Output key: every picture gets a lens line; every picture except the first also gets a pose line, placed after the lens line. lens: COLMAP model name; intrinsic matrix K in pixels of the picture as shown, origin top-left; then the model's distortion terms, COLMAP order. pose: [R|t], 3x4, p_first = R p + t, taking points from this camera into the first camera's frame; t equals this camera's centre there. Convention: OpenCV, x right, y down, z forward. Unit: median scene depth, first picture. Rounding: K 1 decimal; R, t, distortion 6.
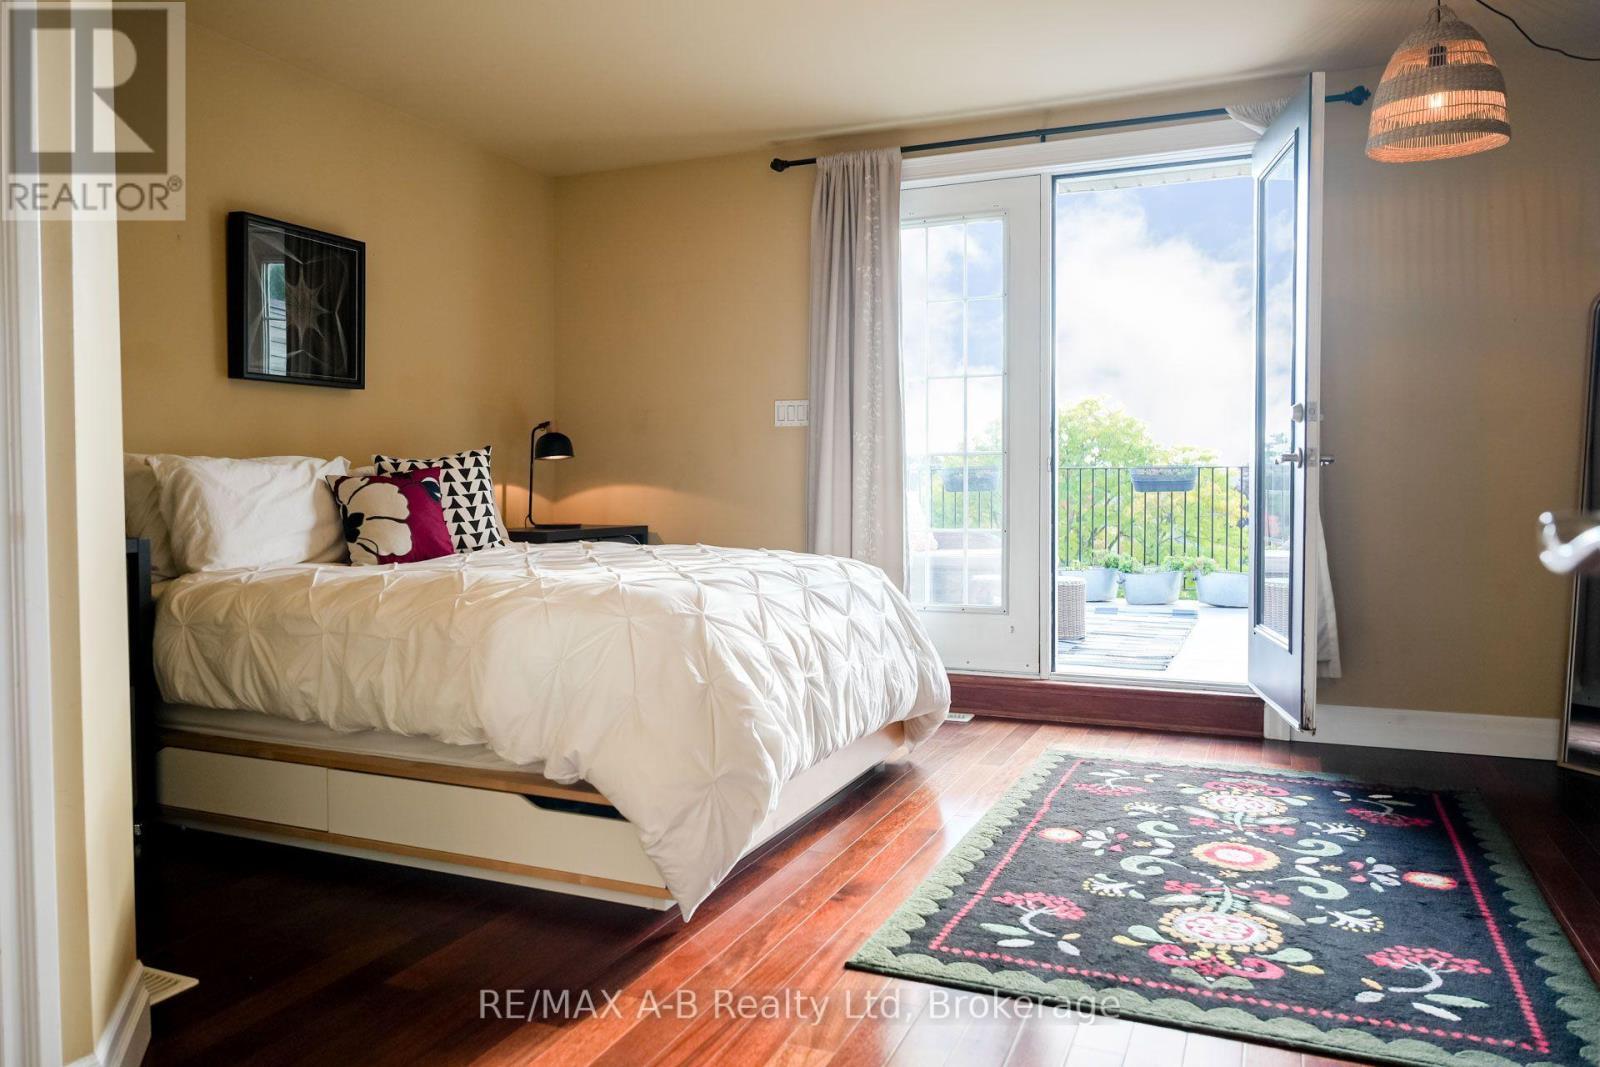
lens RADIAL K [[1132.8, 0, 790.2], [0, 1132.8, 532.0], [0, 0, 1]] dist [-0.004057, 0.000392]
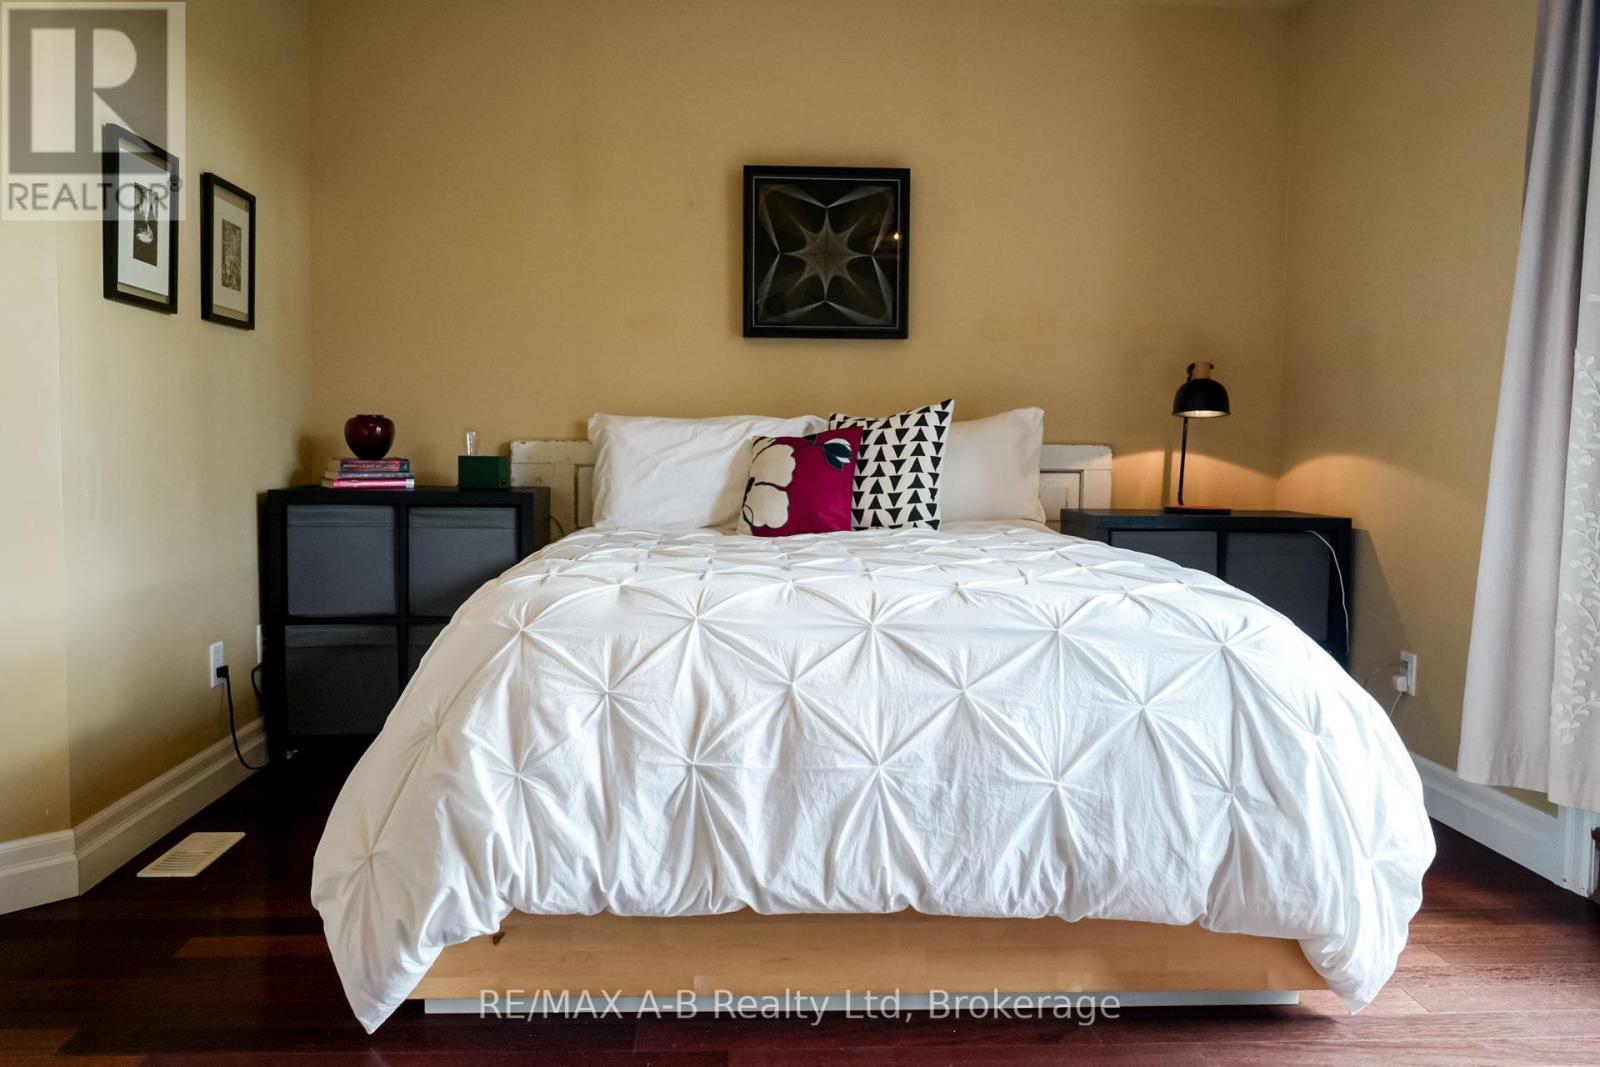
lens RADIAL K [[1151.3, 0, 800.0], [0, 1151.3, 533.5], [0, 0, 1]] dist [-0.007413, 0.004204]
pose [[0.455730, 0.076294, -0.886842, 0.424319], [-0.050699, 0.996927, 0.059711, -0.027043], [0.888673, 0.017750, 0.458198, 0.570201]]
